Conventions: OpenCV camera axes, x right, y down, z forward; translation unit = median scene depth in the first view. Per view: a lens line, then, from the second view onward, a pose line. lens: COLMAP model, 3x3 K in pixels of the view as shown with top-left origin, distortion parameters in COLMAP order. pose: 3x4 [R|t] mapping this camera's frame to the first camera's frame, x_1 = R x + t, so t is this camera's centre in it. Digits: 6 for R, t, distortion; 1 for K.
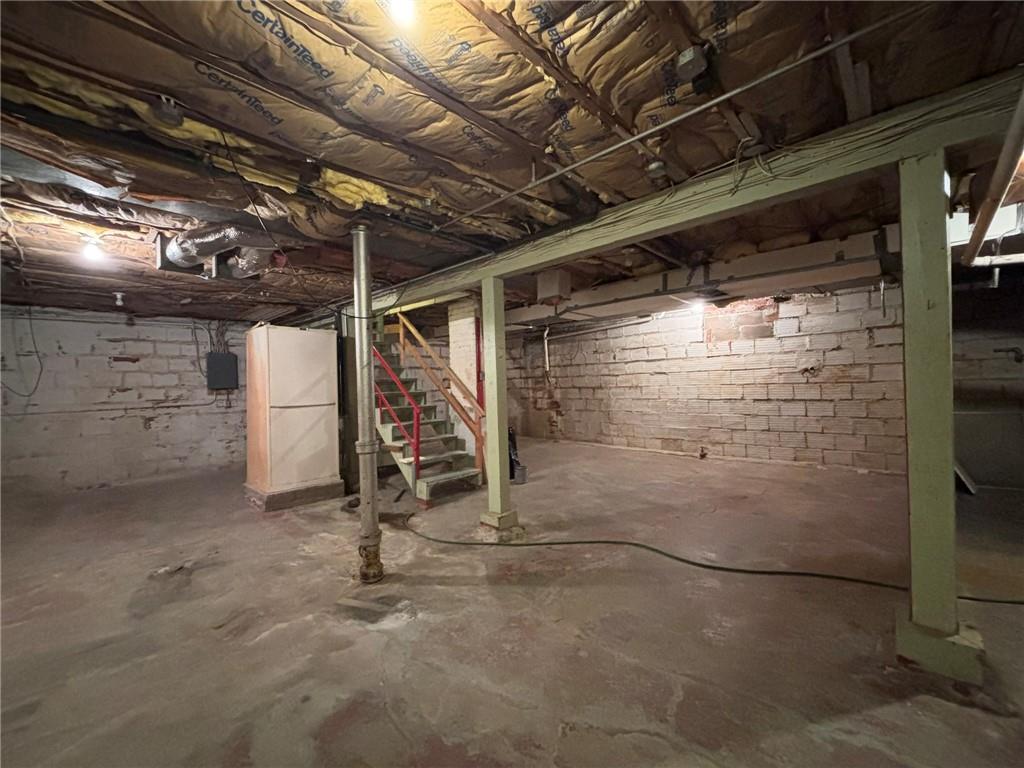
lens RADIAL K [[415.9, 0, 511.1], [0, 415.9, 382.4], [0, 0, 1]] dist [-0.000961, -0.000085]
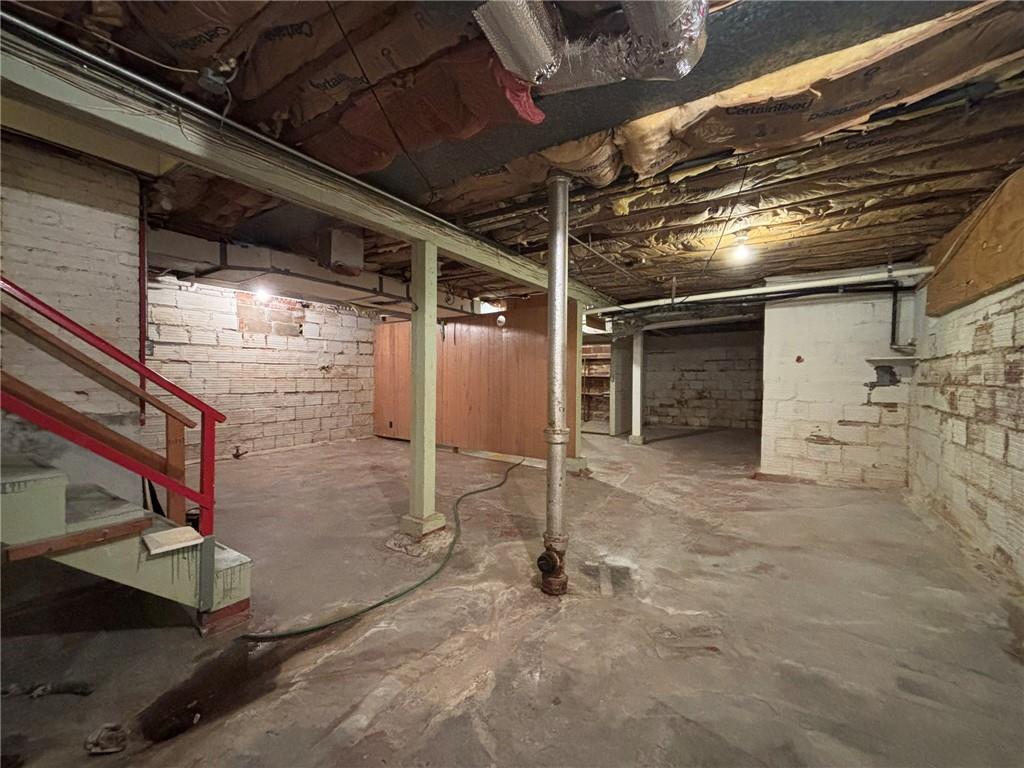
lens RADIAL K [[415.9, 0, 511.1], [0, 415.9, 382.4], [0, 0, 1]] dist [-0.000961, -0.000085]
pose [[-0.168663, 0.015594, 0.985550, -0.783214], [-0.005233, 0.999847, -0.016716, 0.041482], [-0.985660, -0.007977, -0.168555, 0.829280]]
